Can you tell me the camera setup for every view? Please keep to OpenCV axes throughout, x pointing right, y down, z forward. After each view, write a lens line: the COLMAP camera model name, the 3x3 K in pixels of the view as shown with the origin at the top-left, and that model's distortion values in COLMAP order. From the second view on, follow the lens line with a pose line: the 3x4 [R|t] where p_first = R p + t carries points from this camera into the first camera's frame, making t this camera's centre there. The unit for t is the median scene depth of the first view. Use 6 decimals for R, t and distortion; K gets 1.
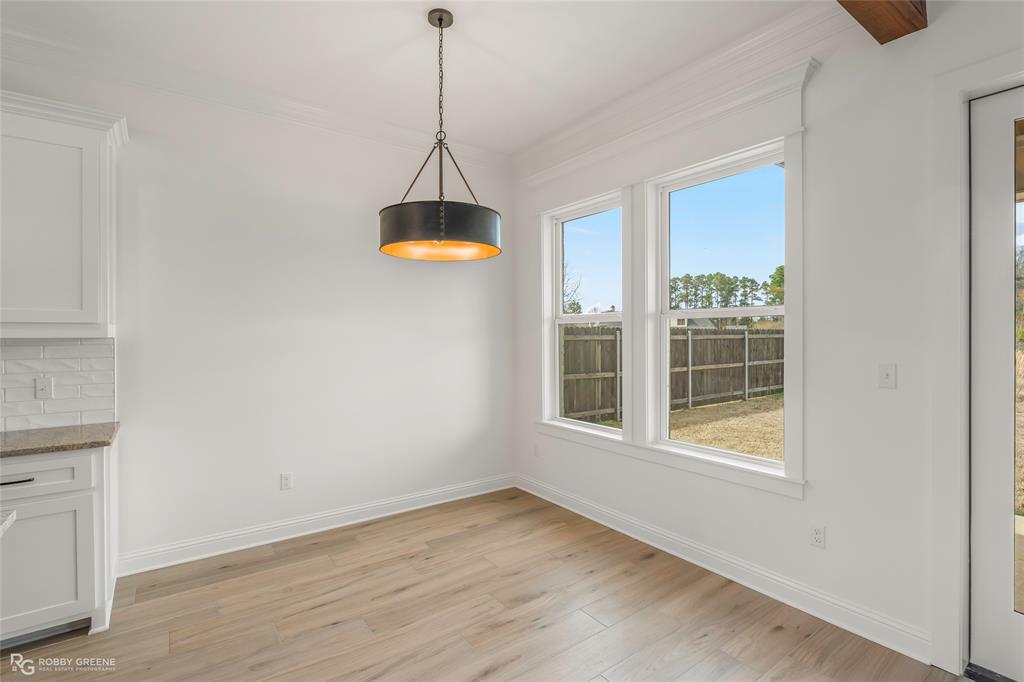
lens RADIAL K [[487.0, 0, 510.8], [0, 487.0, 340.5], [0, 0, 1]] dist [-0.004429, -0.000225]
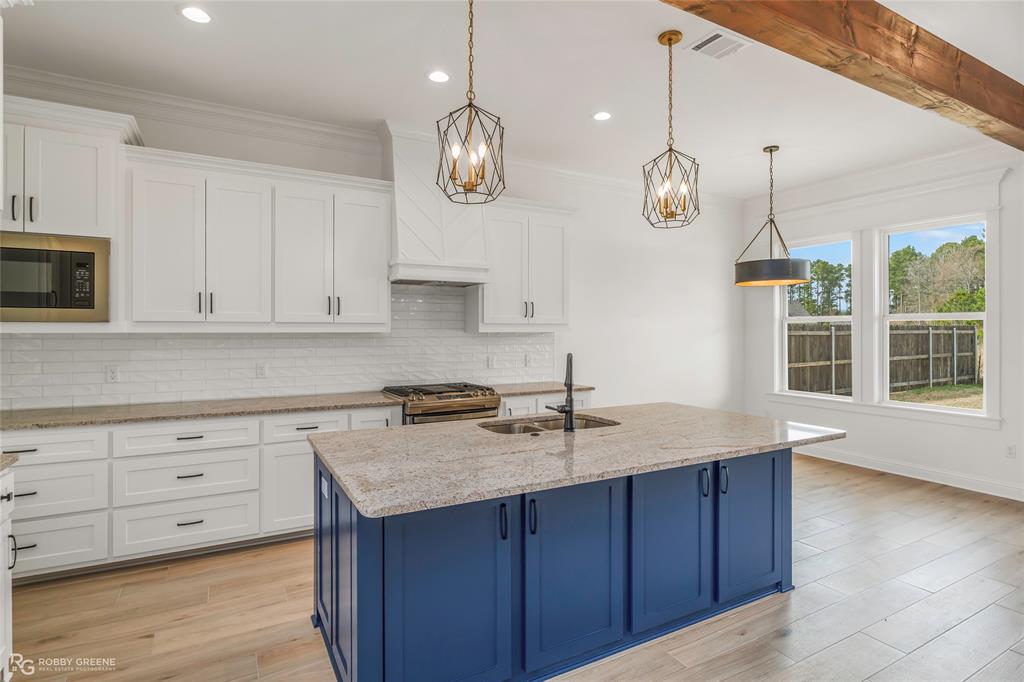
lens RADIAL K [[526.4, 0, 514.3], [0, 526.4, 334.7], [0, 0, 1]] dist [-0.004219, -0.000432]
pose [[0.993005, 0.002315, -0.118053, -0.163068], [-0.002648, 0.999993, -0.002664, 0.001855], [0.118046, 0.002958, 0.993004, -0.190610]]
